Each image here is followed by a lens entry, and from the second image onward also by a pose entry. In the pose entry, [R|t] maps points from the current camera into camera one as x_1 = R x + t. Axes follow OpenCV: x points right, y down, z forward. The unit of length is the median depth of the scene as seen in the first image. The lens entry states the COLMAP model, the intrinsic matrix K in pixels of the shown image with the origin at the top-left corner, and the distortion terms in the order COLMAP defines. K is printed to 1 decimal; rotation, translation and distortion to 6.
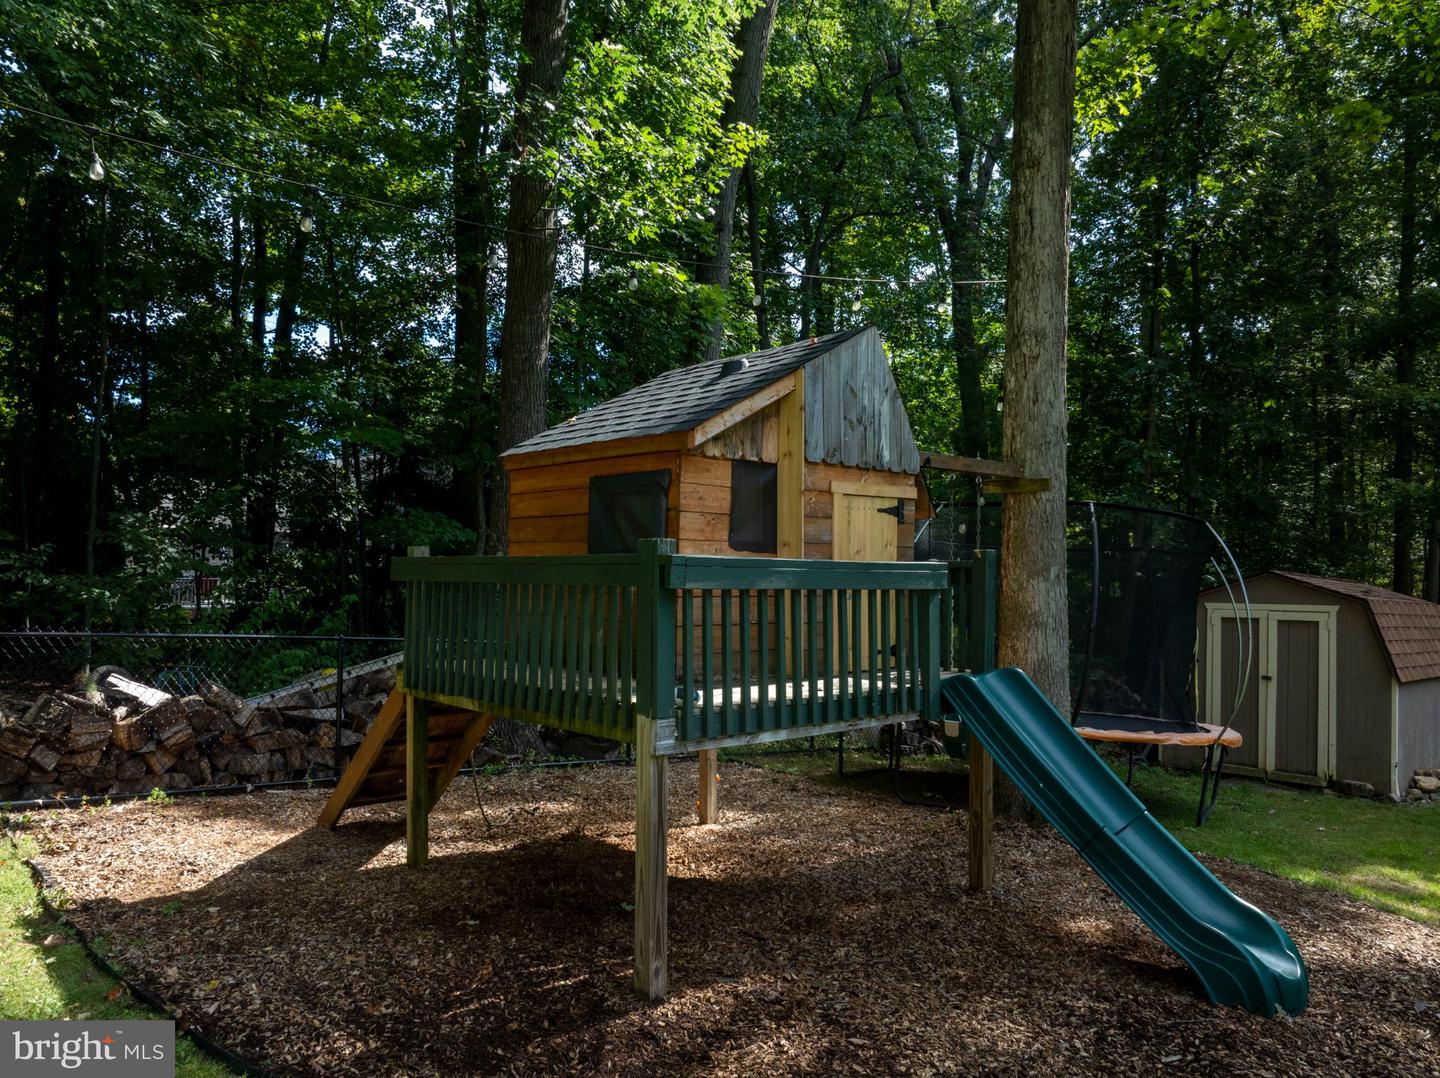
lens RADIAL K [[1013.6, 0, 720.3], [0, 1013.6, 543.0], [0, 0, 1]] dist [-0.036746, -0.004989]
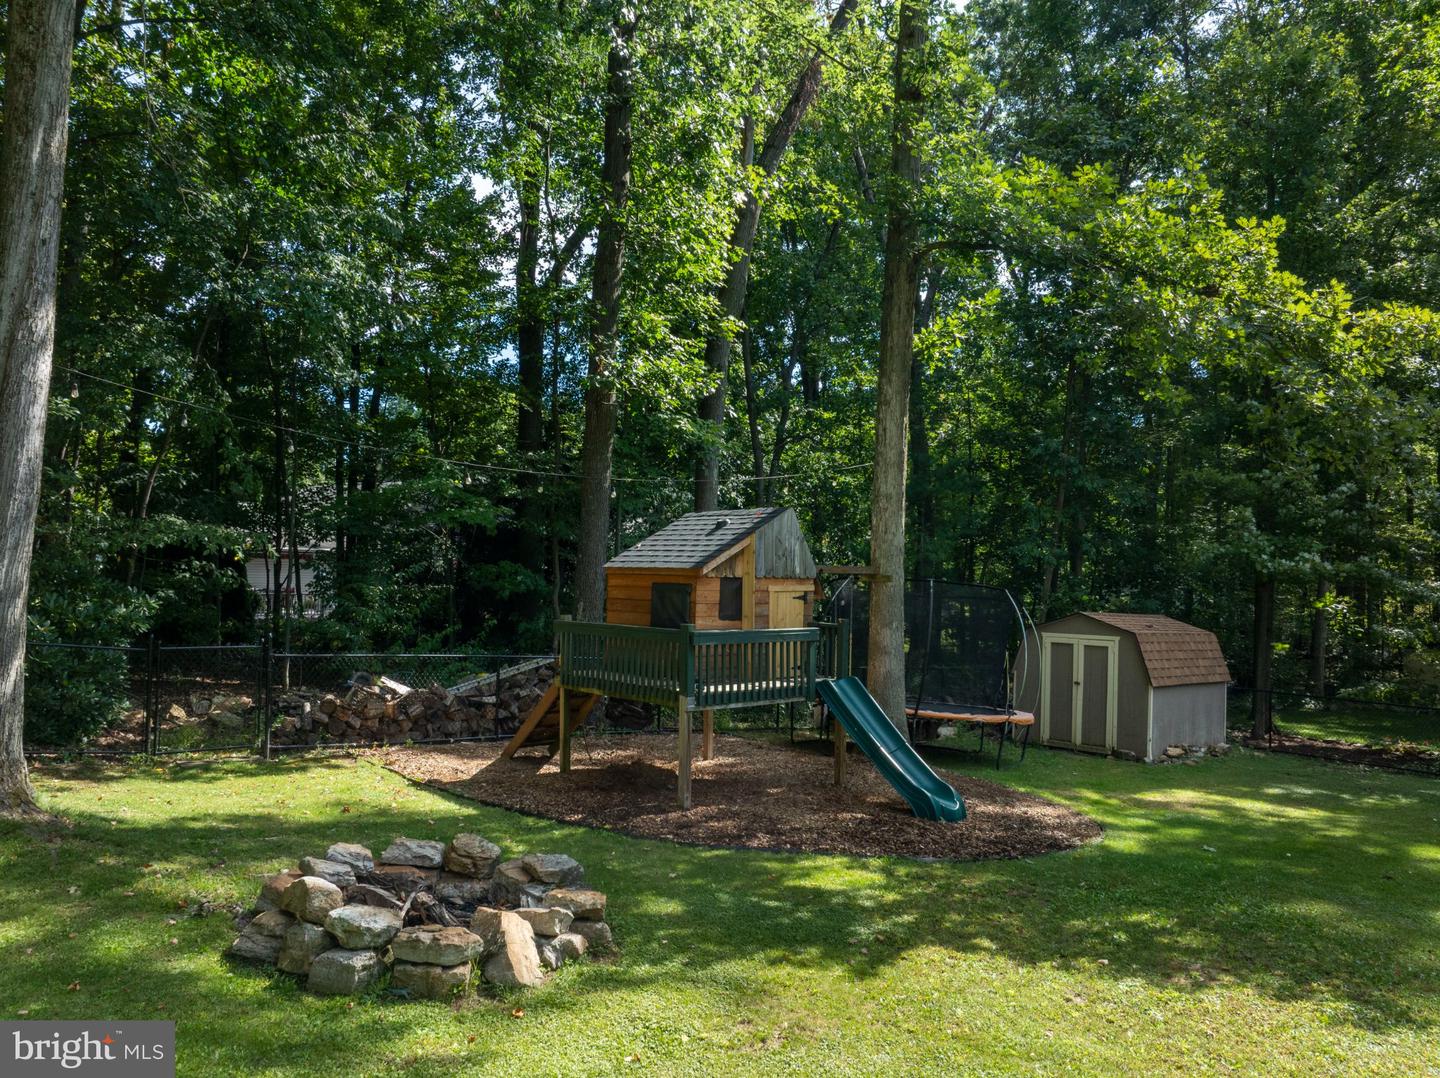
lens RADIAL K [[1013.6, 0, 720.4], [0, 1013.6, 533.5], [0, 0, 1]] dist [-0.036746, -0.004989]
pose [[0.999978, 0.006470, -0.001753, 0.012469], [-0.006488, 0.999921, -0.010786, -0.128252], [0.001683, 0.010797, 0.999940, -0.947424]]
